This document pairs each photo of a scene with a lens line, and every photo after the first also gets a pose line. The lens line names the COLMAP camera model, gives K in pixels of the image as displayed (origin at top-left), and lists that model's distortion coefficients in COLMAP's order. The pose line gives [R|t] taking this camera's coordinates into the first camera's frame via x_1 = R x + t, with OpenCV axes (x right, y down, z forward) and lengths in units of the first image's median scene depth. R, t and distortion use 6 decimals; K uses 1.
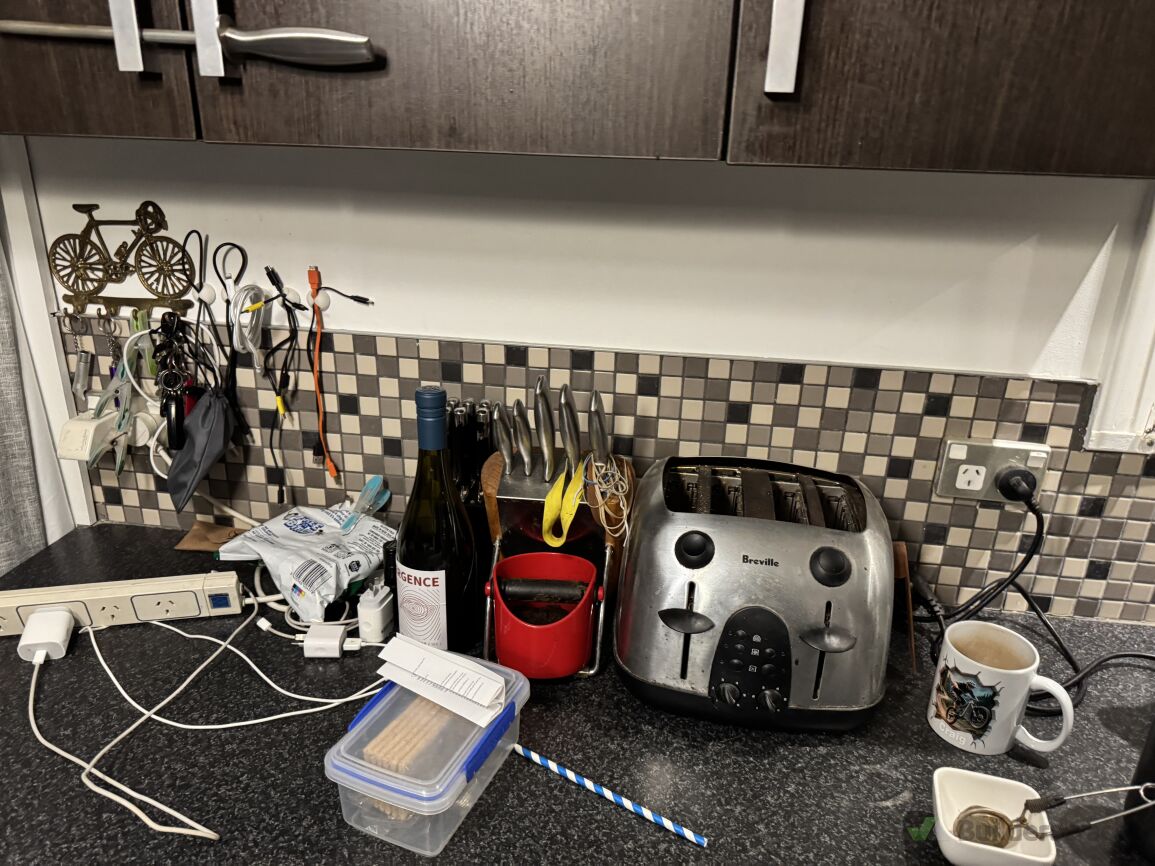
lens RADIAL K [[802.6, 0, 577.5], [0, 802.6, 433.0], [0, 0, 1]] dist [0.119684, -0.154382]
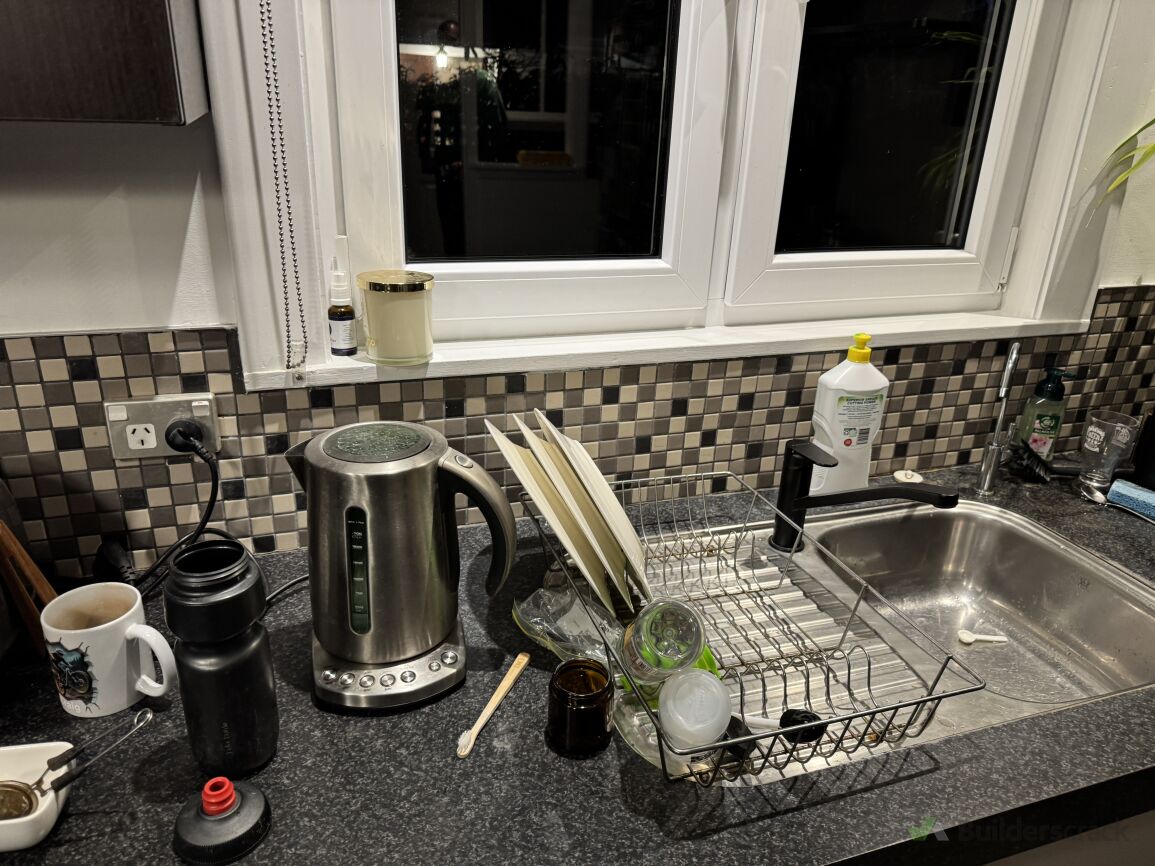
lens RADIAL K [[814.4, 0, 611.6], [0, 814.4, 432.6], [0, 0, 1]] dist [-0.003211, -0.000912]
pose [[0.876051, -0.171564, 0.450666, 0.532292], [0.153783, 0.985169, 0.076103, 0.061710], [-0.457039, 0.002634, 0.889443, -0.125625]]
